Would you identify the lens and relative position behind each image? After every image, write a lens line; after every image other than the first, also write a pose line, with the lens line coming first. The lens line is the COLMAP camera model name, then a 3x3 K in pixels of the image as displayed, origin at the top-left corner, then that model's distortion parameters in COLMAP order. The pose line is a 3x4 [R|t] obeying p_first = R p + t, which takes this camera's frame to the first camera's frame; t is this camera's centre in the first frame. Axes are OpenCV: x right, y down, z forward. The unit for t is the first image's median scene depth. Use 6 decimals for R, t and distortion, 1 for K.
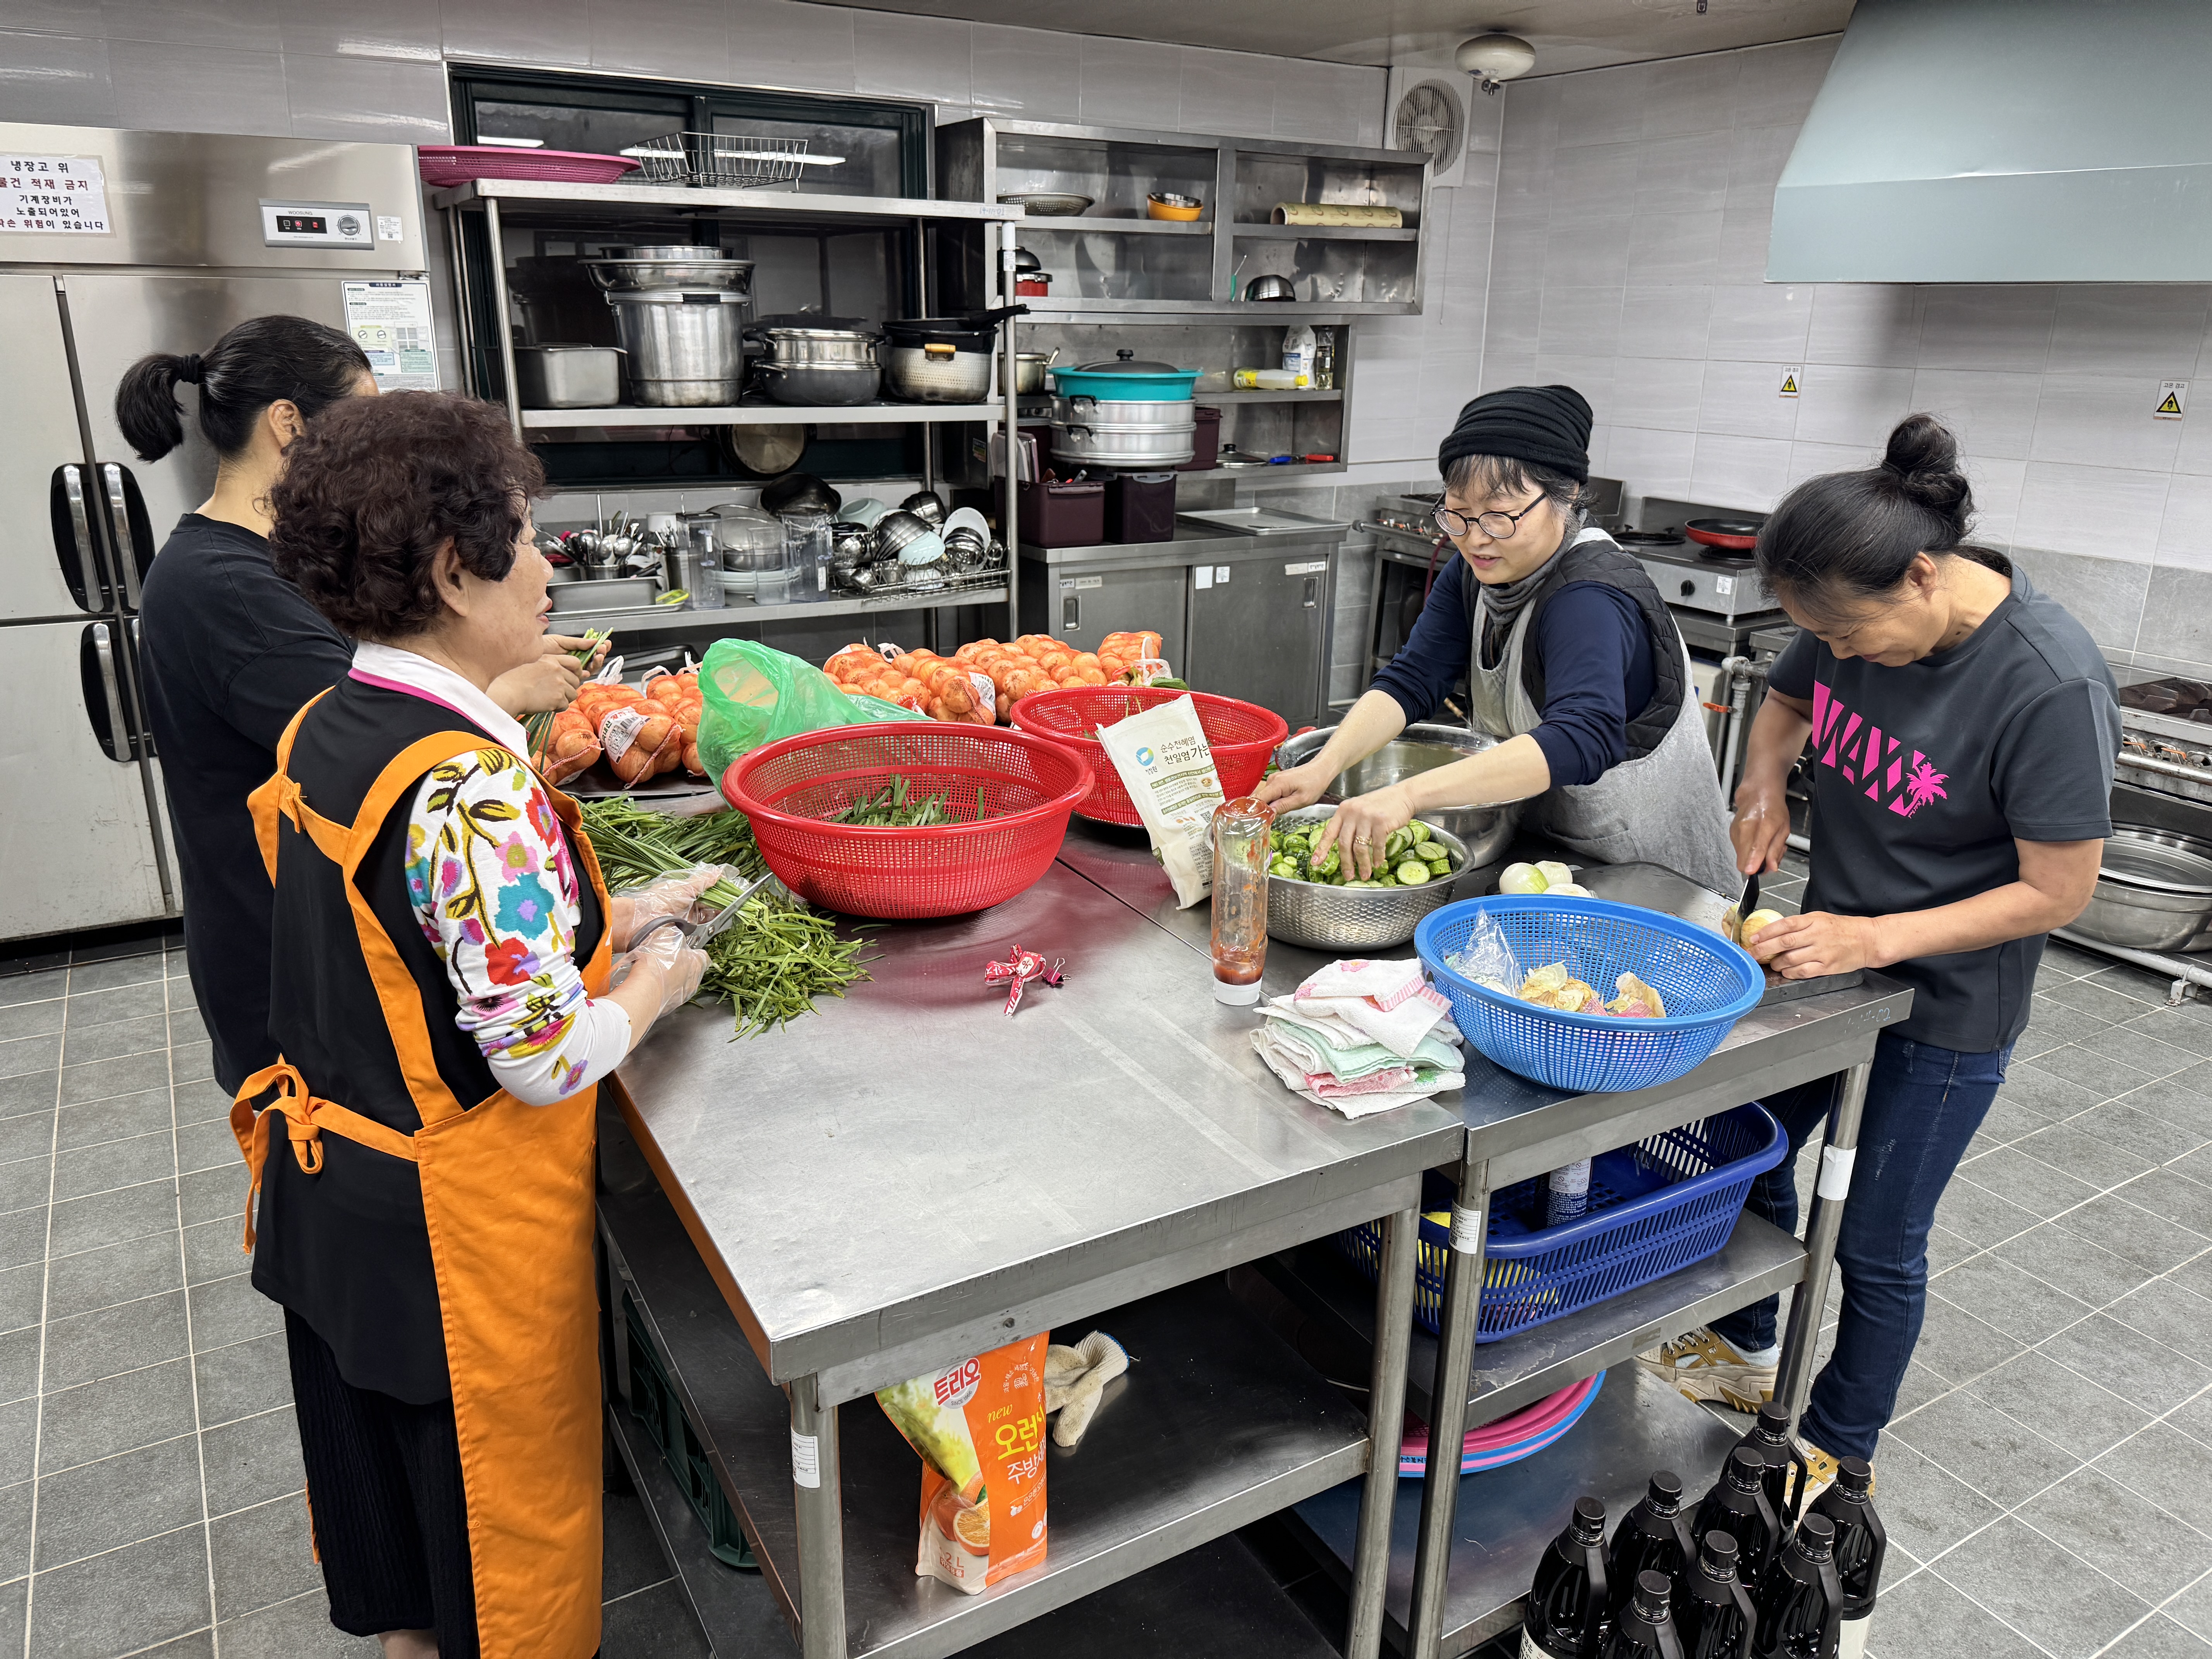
lens RADIAL K [[1591.4, 0, 1104.0], [0, 1591.4, 832.4], [0, 0, 1]] dist [0.000203, -0.008734]
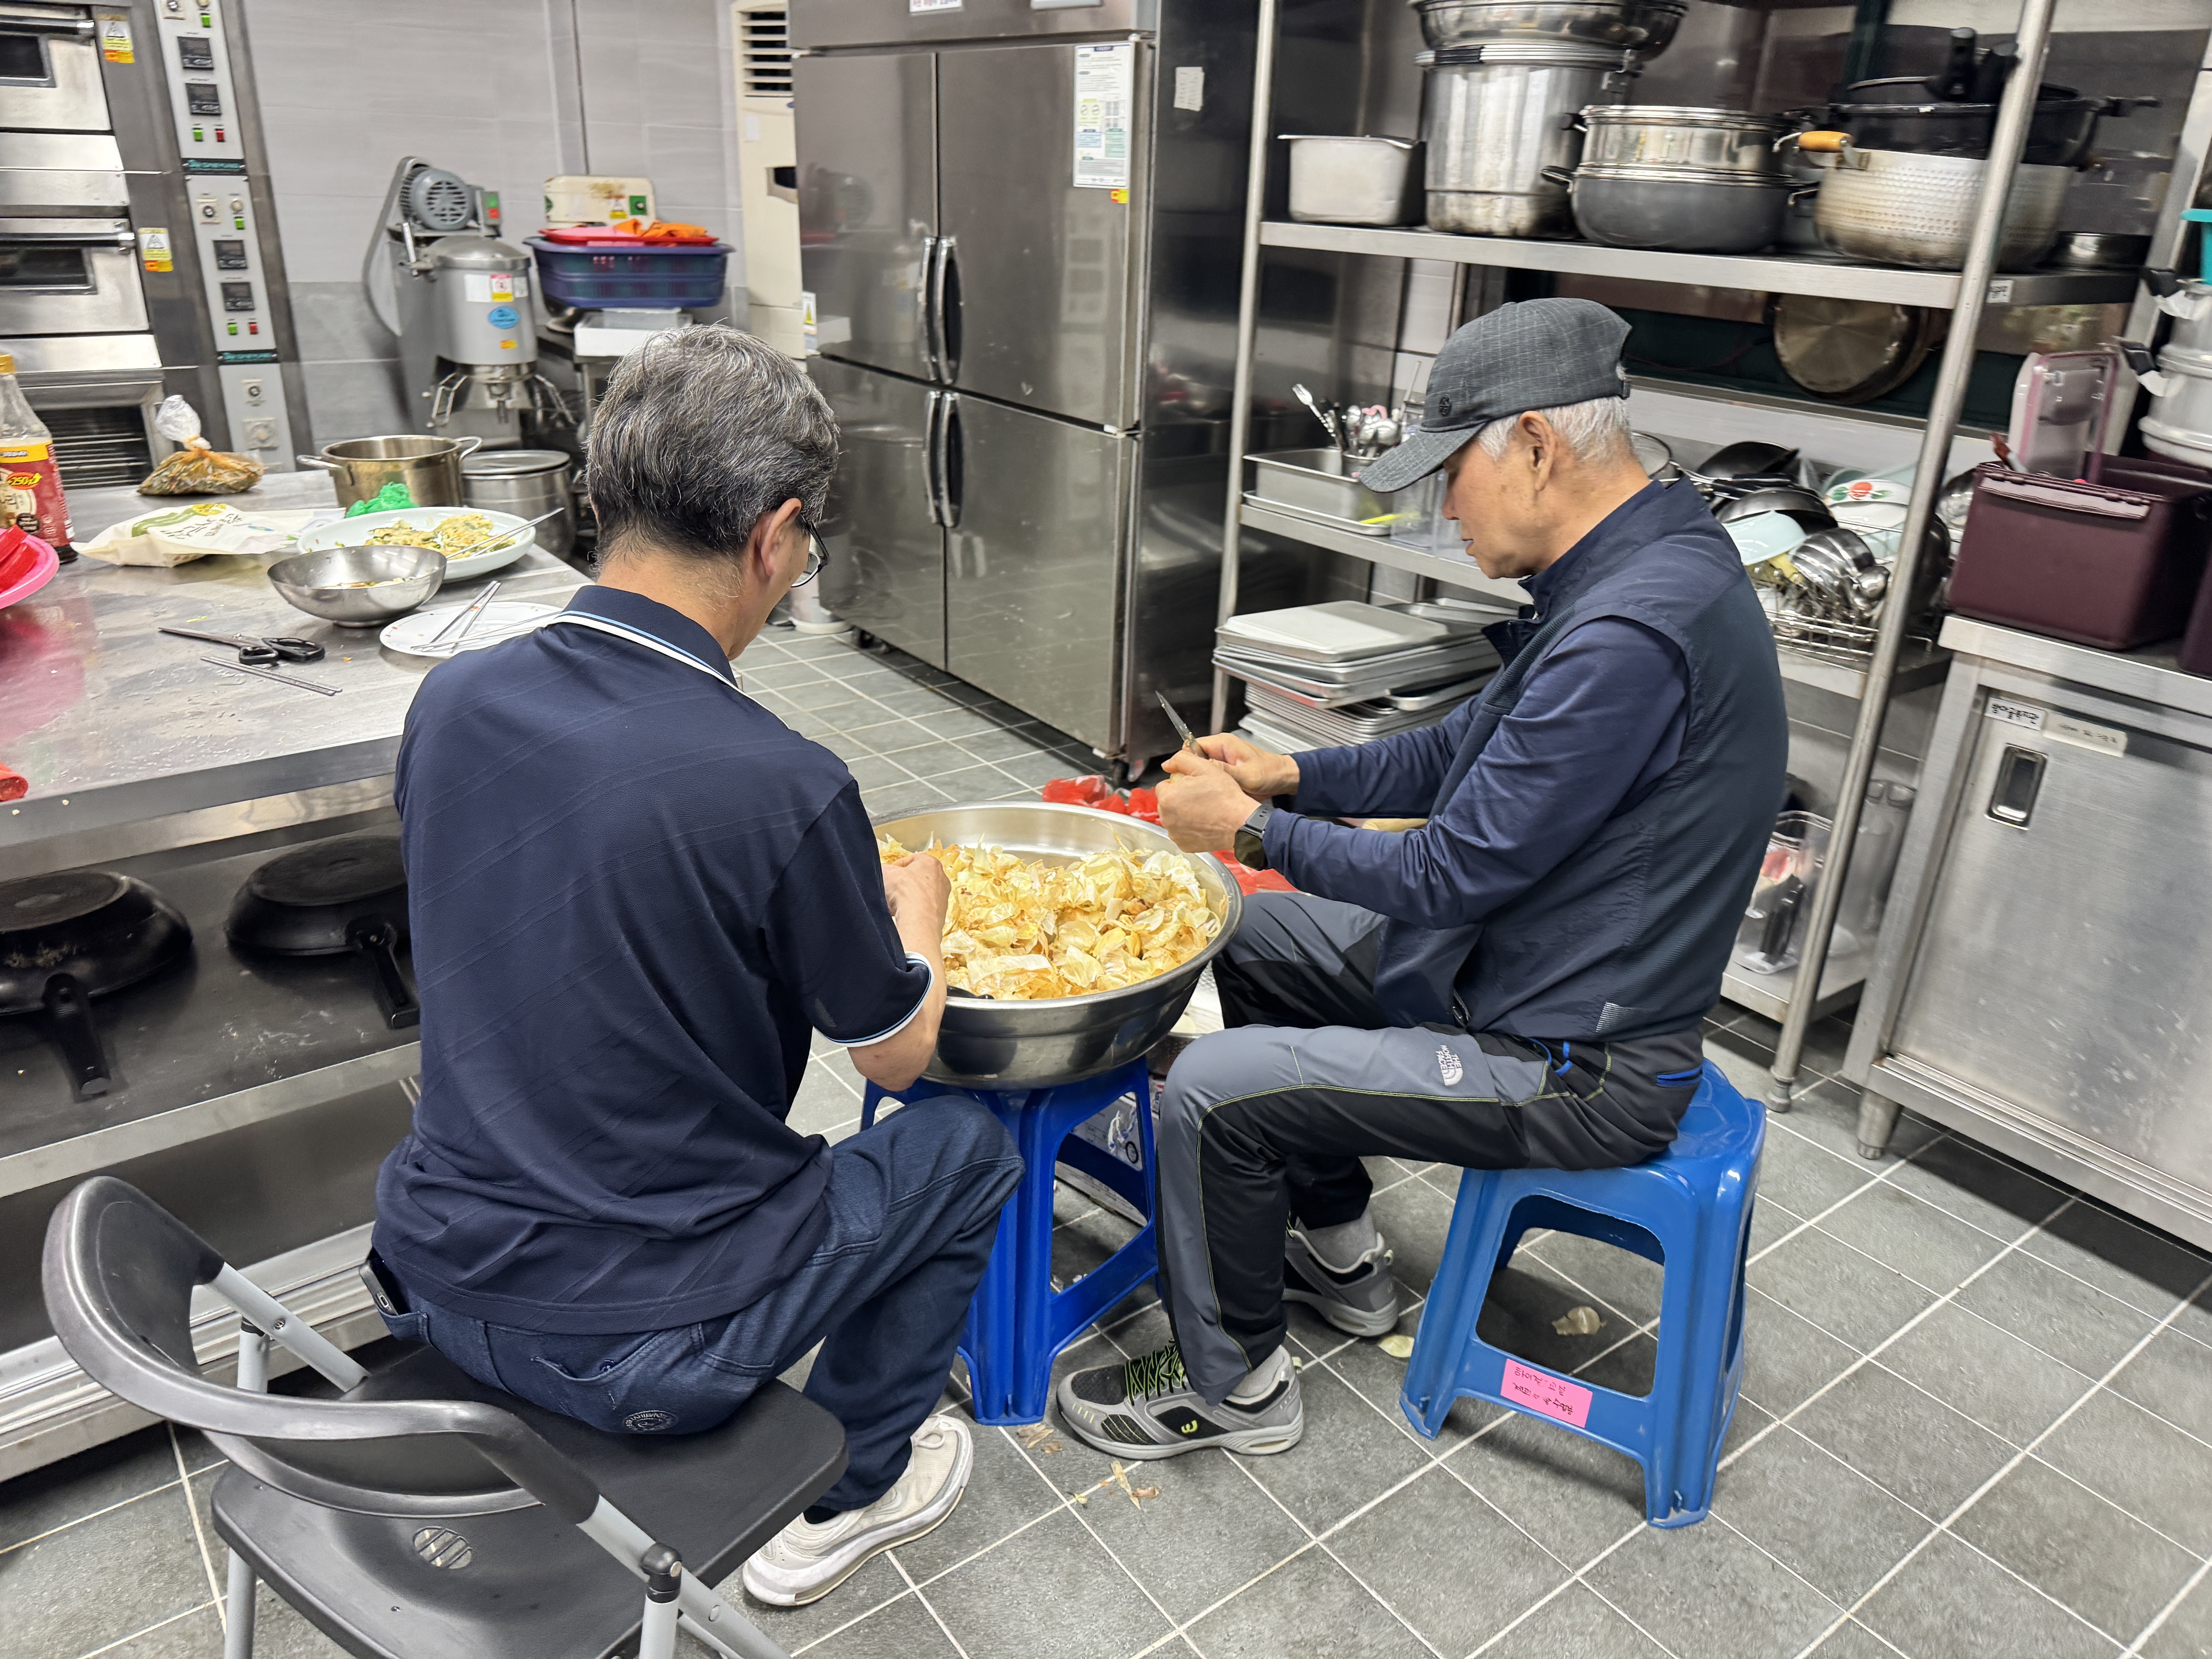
lens RADIAL K [[1591.4, 0, 1096.5], [0, 1591.4, 847.4], [0, 0, 1]] dist [0.000203, -0.008734]
pose [[0.120514, 0.379595, -0.917270, 0.401468], [-0.344732, 0.882504, 0.319916, -0.199553], [0.930933, 0.277658, 0.237212, 0.764050]]
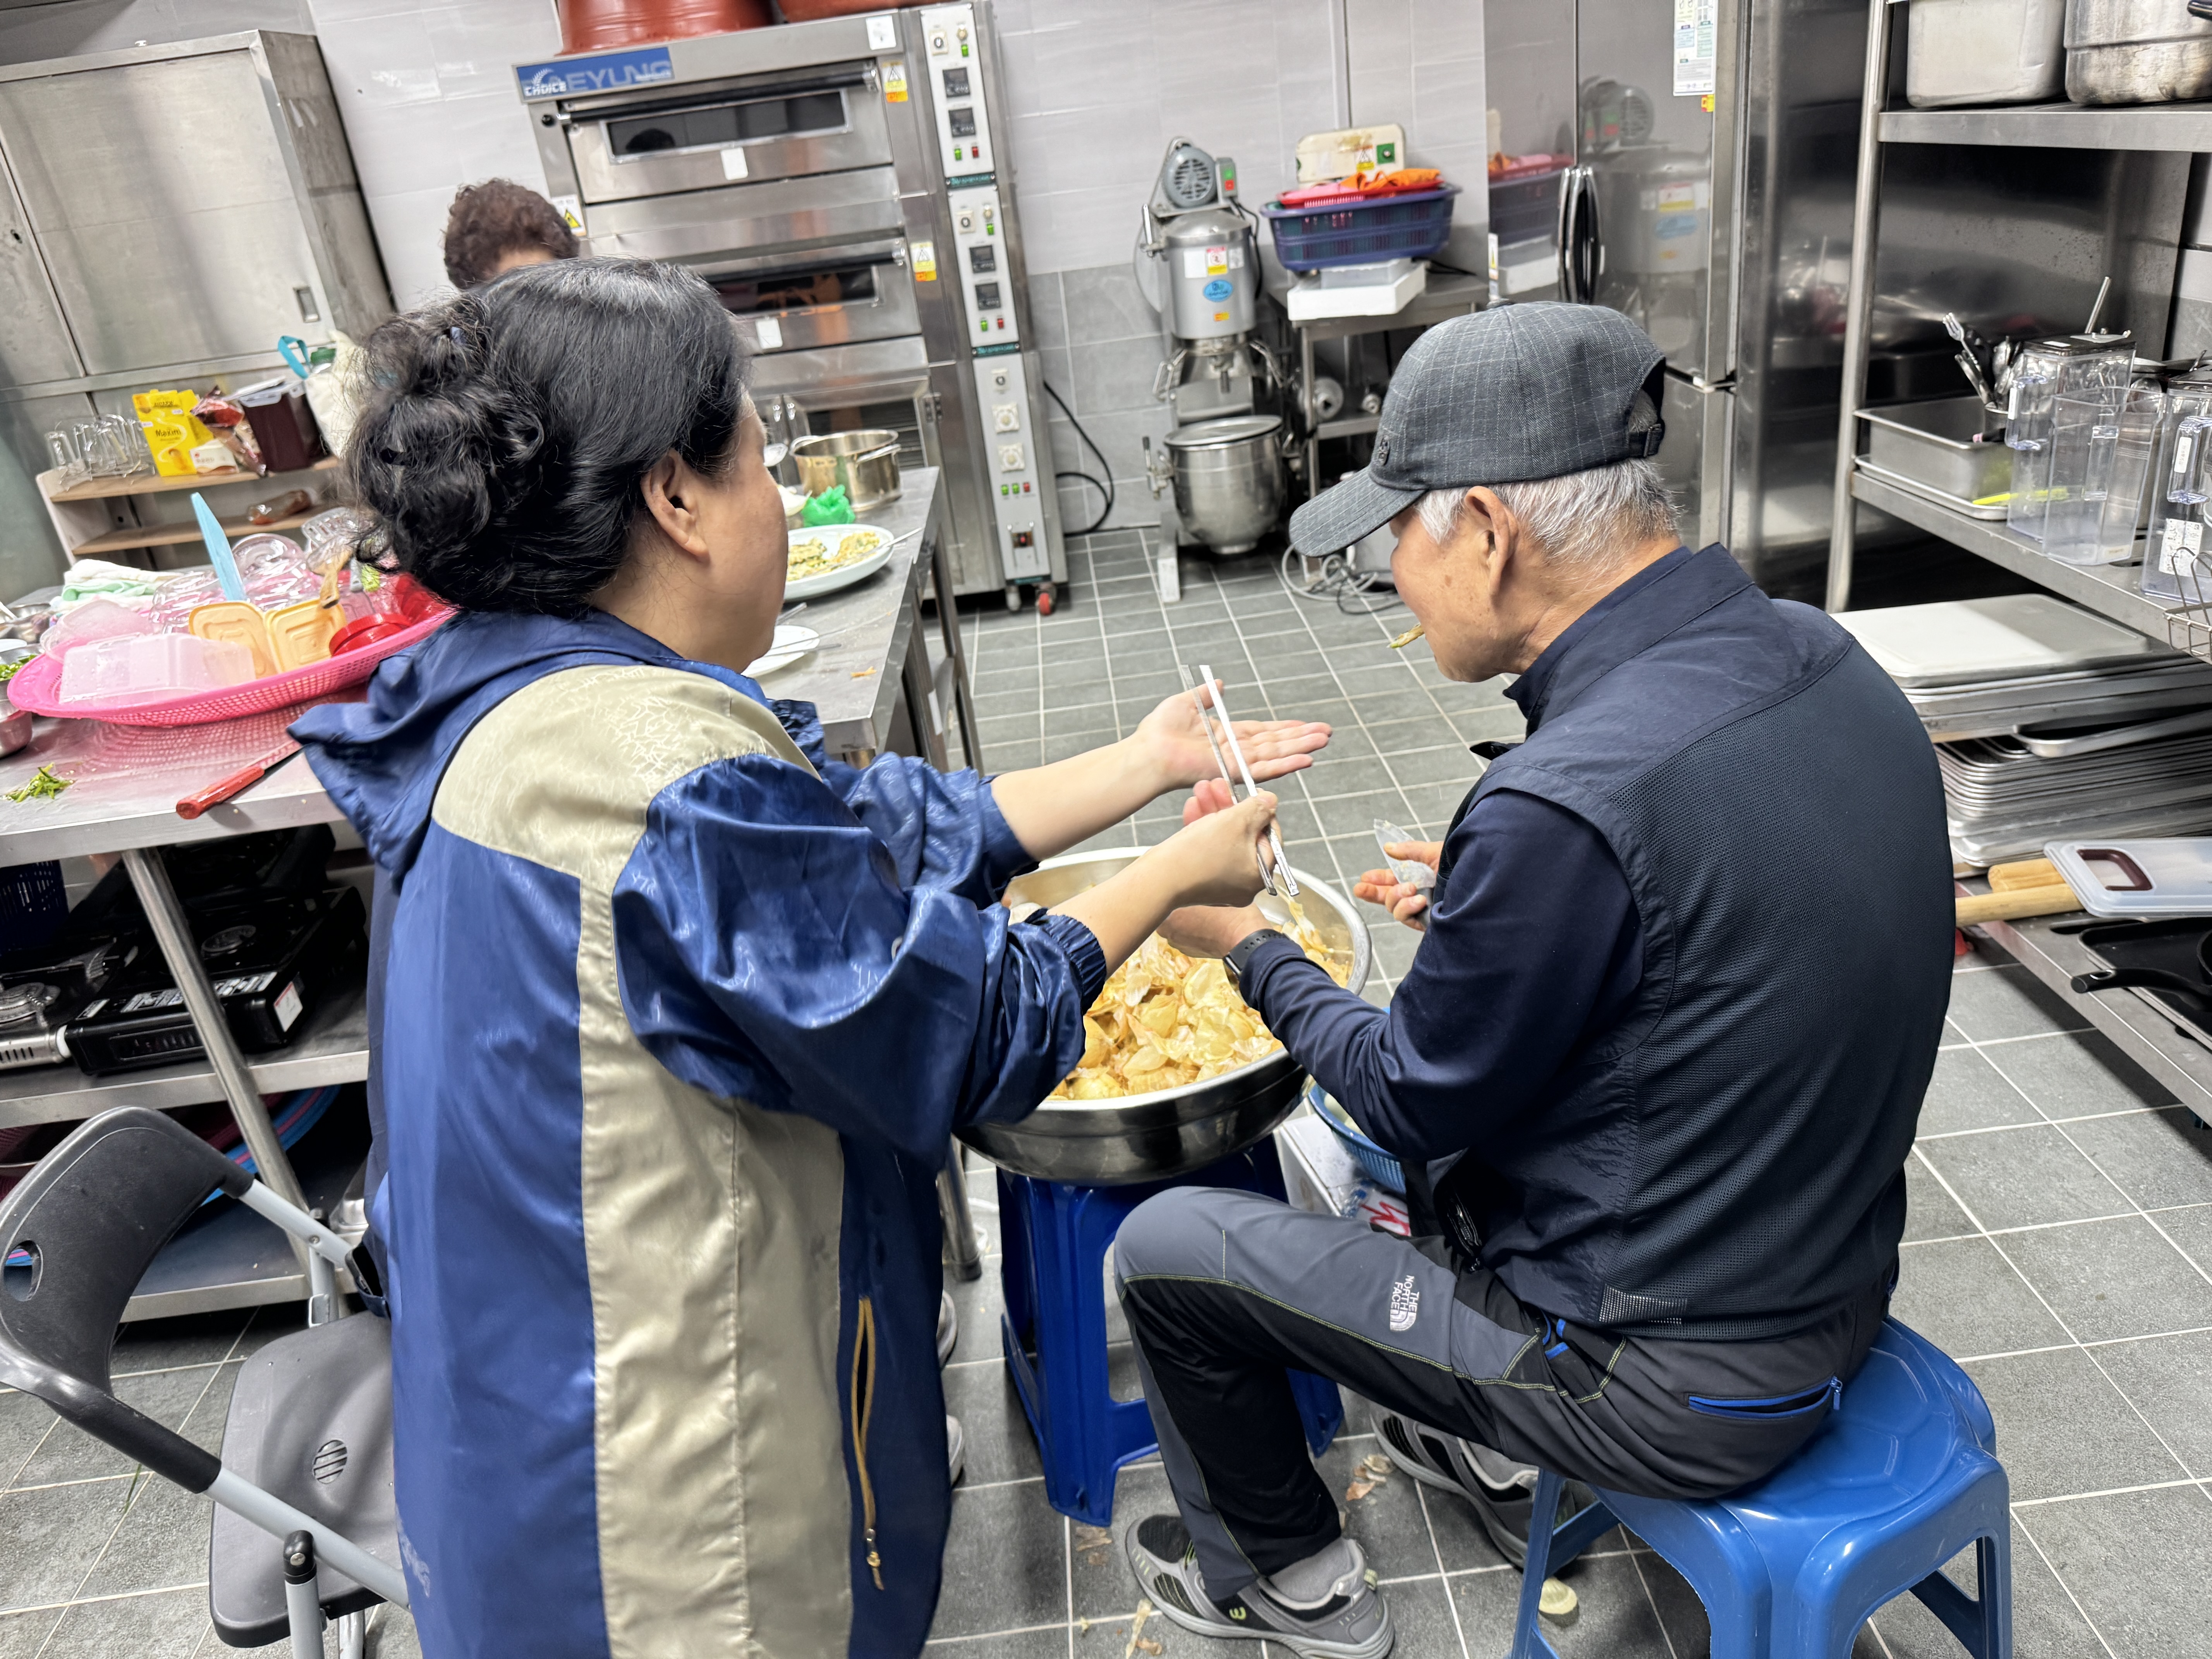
lens RADIAL K [[1591.4, 0, 1094.4], [0, 1591.4, 848.8], [0, 0, 1]] dist [0.000203, -0.008734]
pose [[-0.450867, 0.406012, -0.794905, 0.312847], [-0.172167, 0.834278, 0.523774, -0.269239], [0.875830, 0.373009, -0.306247, 0.942885]]
